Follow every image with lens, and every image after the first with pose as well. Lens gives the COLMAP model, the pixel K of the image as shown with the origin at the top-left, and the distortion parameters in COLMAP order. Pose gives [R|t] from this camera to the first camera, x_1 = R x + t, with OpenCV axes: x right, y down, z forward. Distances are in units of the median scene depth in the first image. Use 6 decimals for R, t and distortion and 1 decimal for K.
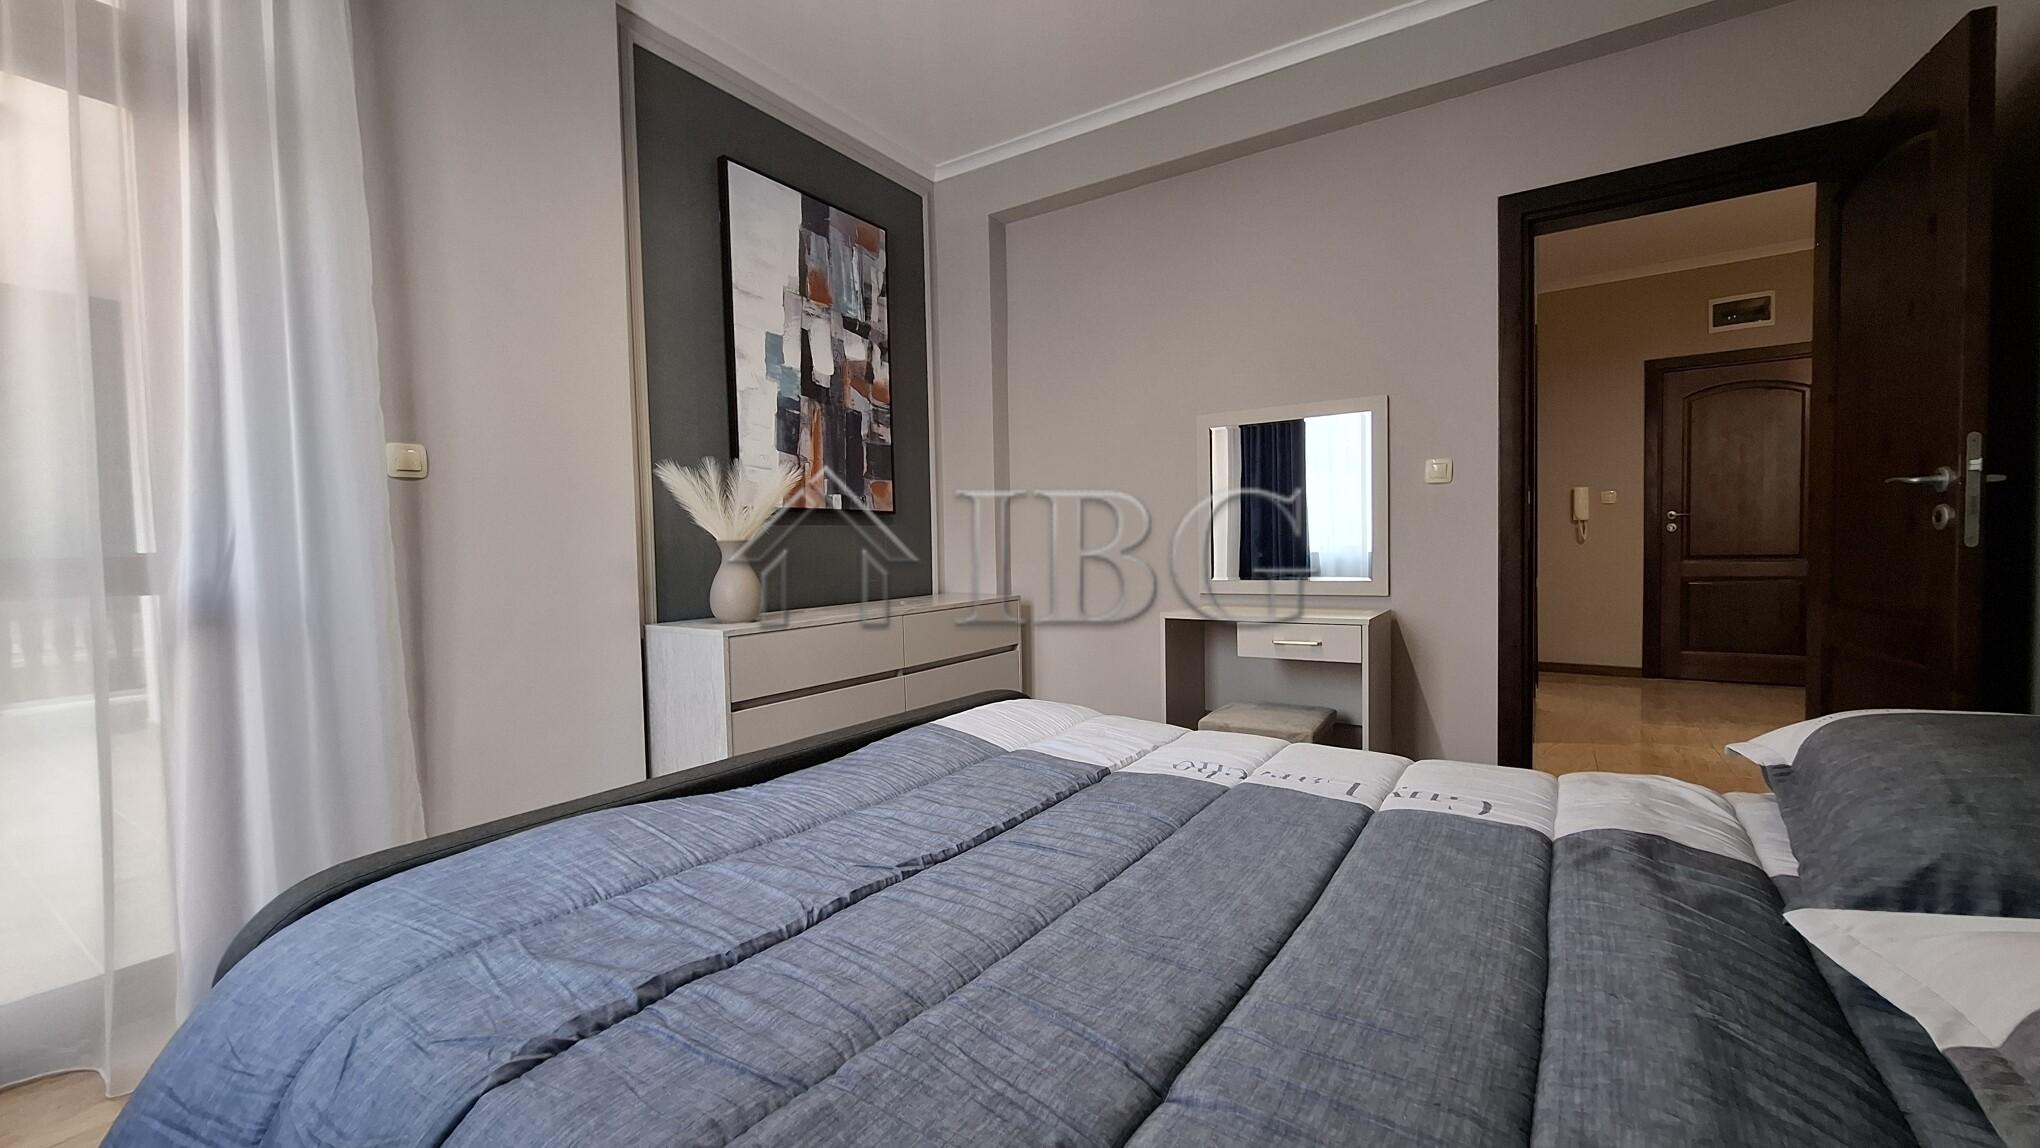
lens RADIAL K [[811.2, 0, 1025.1], [0, 811.2, 573.1], [0, 0, 1]] dist [-0.001650, 0.001481]
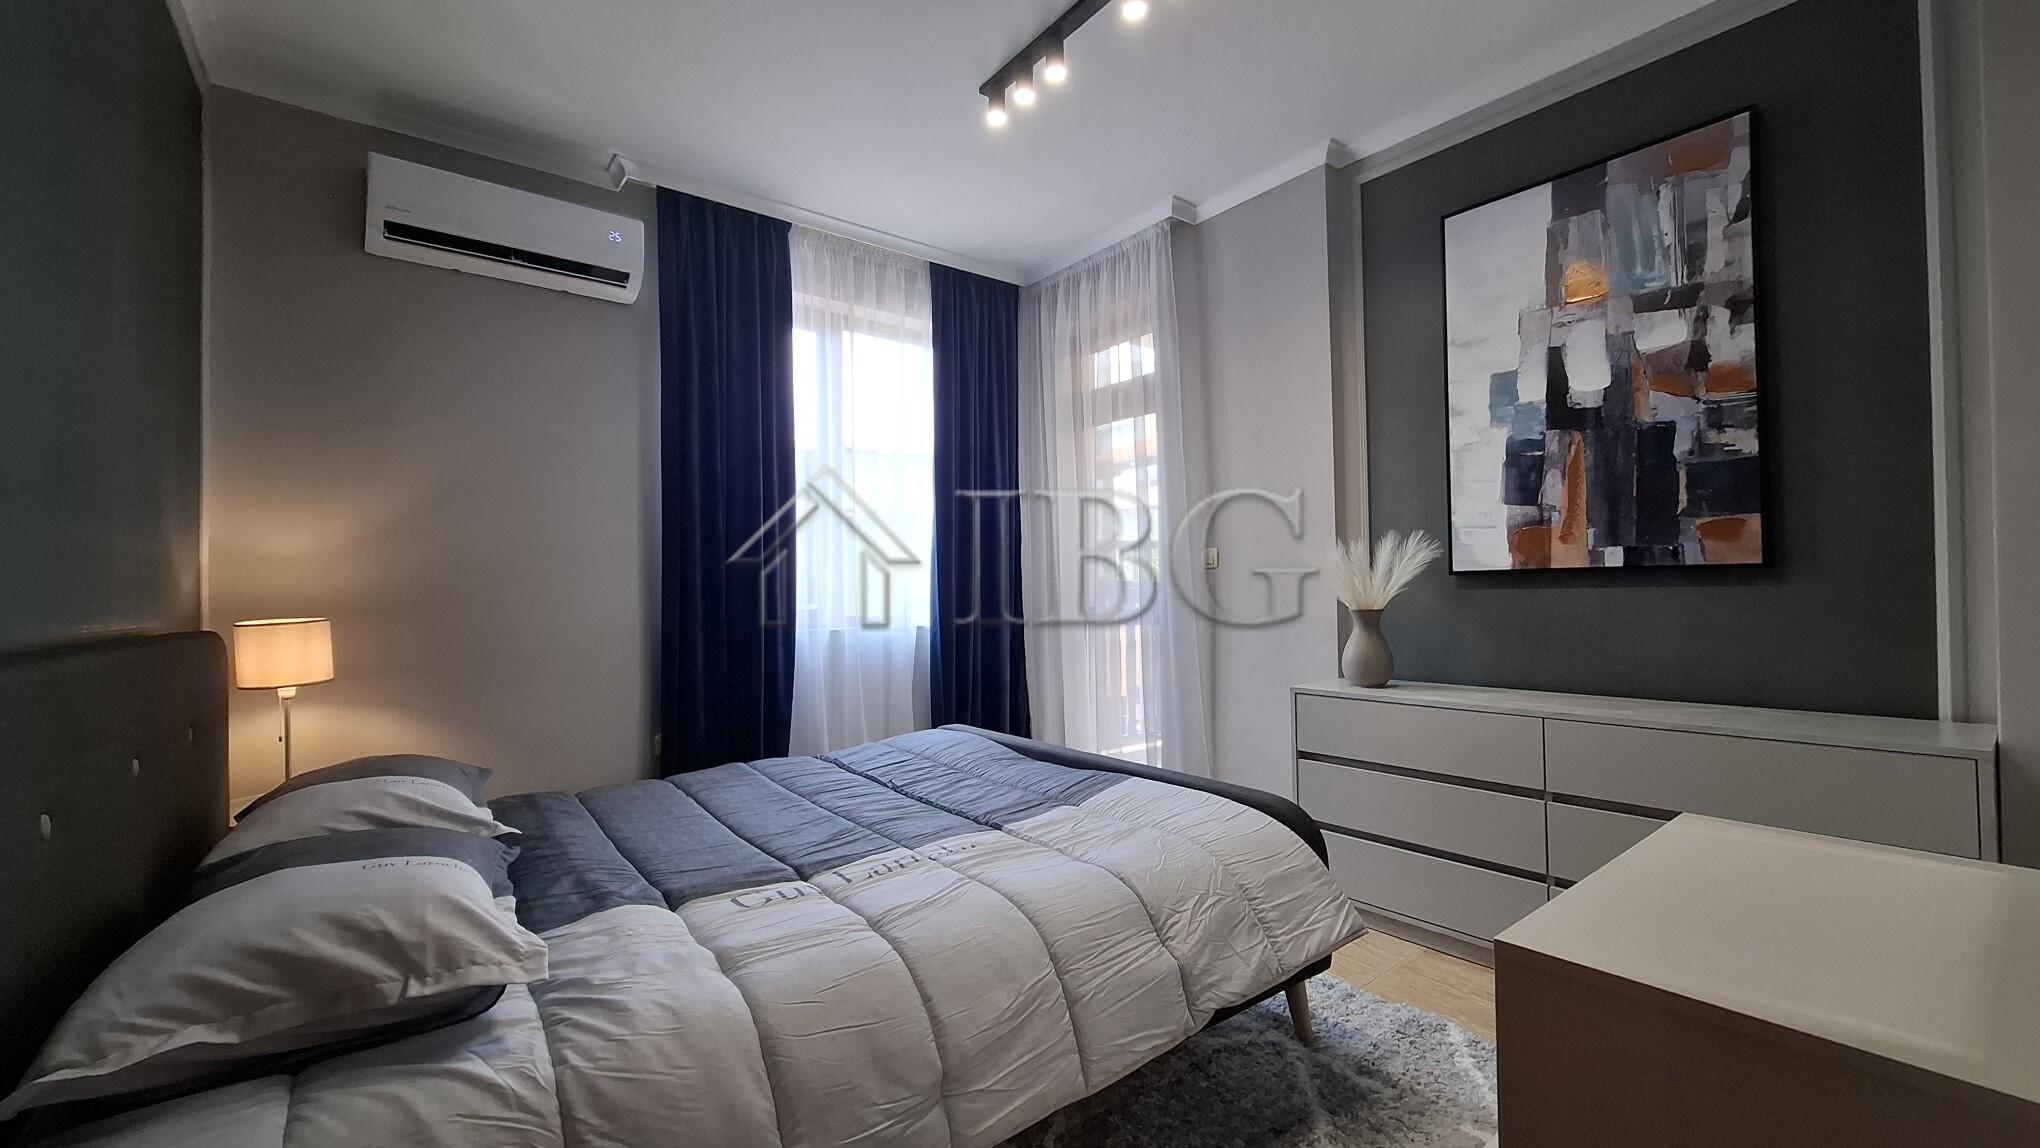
lens RADIAL K [[811.2, 0, 1033.8], [0, 811.2, 578.1], [0, 0, 1]] dist [-0.001650, 0.001481]
pose [[-0.303838, 0.011892, -0.952649, 0.617484], [-0.014571, 0.999747, 0.017127, -0.072218], [0.952612, 0.019085, -0.303588, 0.710062]]
